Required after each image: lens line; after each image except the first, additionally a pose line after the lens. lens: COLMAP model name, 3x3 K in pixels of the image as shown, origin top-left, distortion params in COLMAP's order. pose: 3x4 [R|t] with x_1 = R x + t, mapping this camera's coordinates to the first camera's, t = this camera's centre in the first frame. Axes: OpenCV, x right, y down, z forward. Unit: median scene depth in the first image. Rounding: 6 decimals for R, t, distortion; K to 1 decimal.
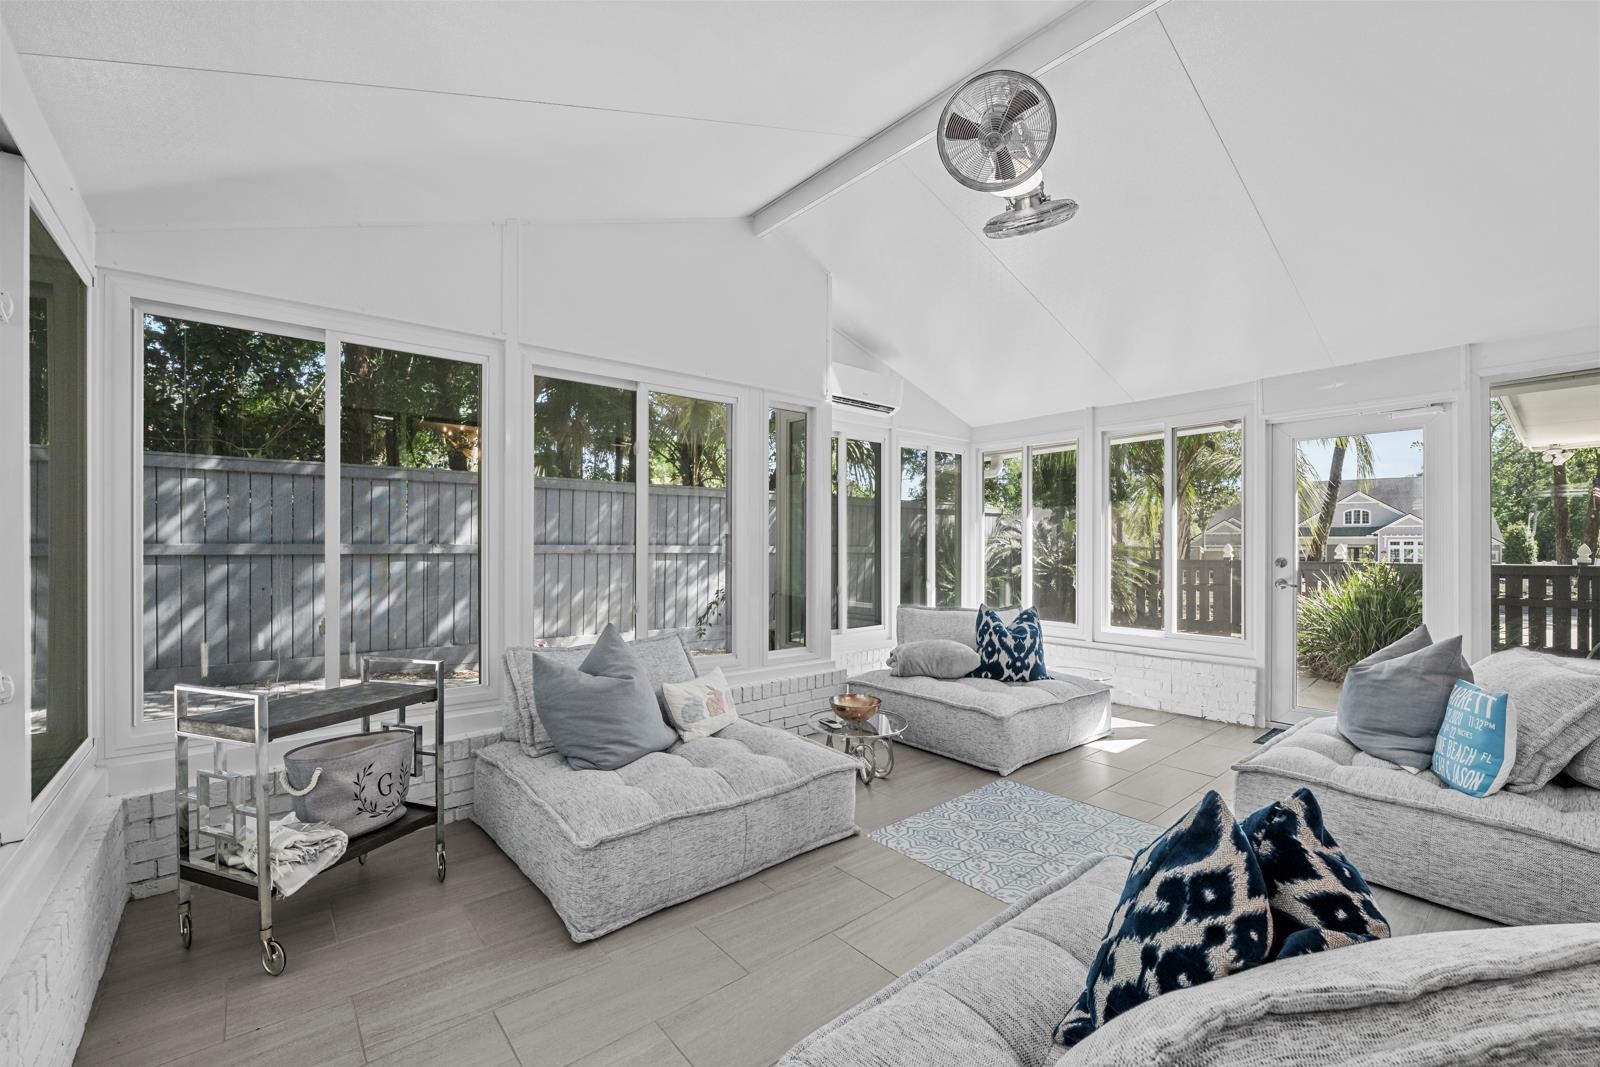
lens RADIAL K [[652.7, 0, 794.9], [0, 652.7, 553.1], [0, 0, 1]] dist [-0.000570, -0.000041]
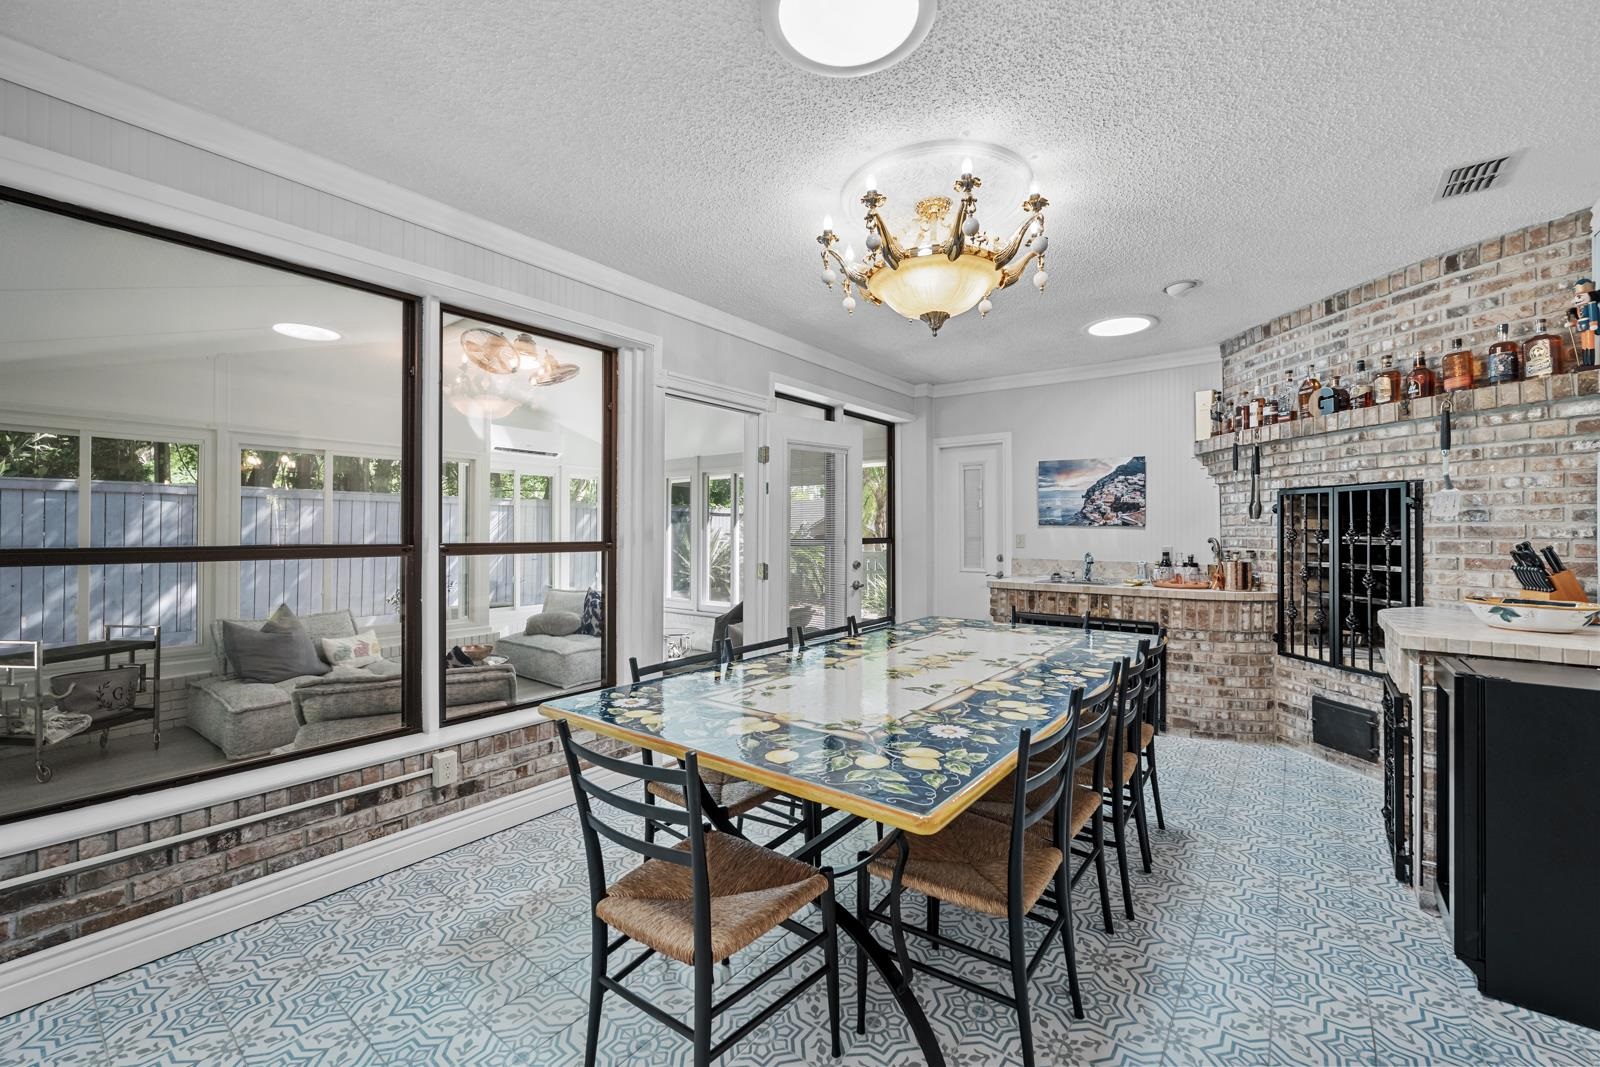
lens RADIAL K [[638.2, 0, 800.0], [0, 638.2, 533.5], [0, 0, 1]] dist [0.000606, 0.000120]
pose [[0.976299, 0.001651, 0.216421, 0.673966], [-0.000155, 0.999976, -0.006928, -0.063657], [-0.216427, 0.006730, 0.976276, -0.922178]]
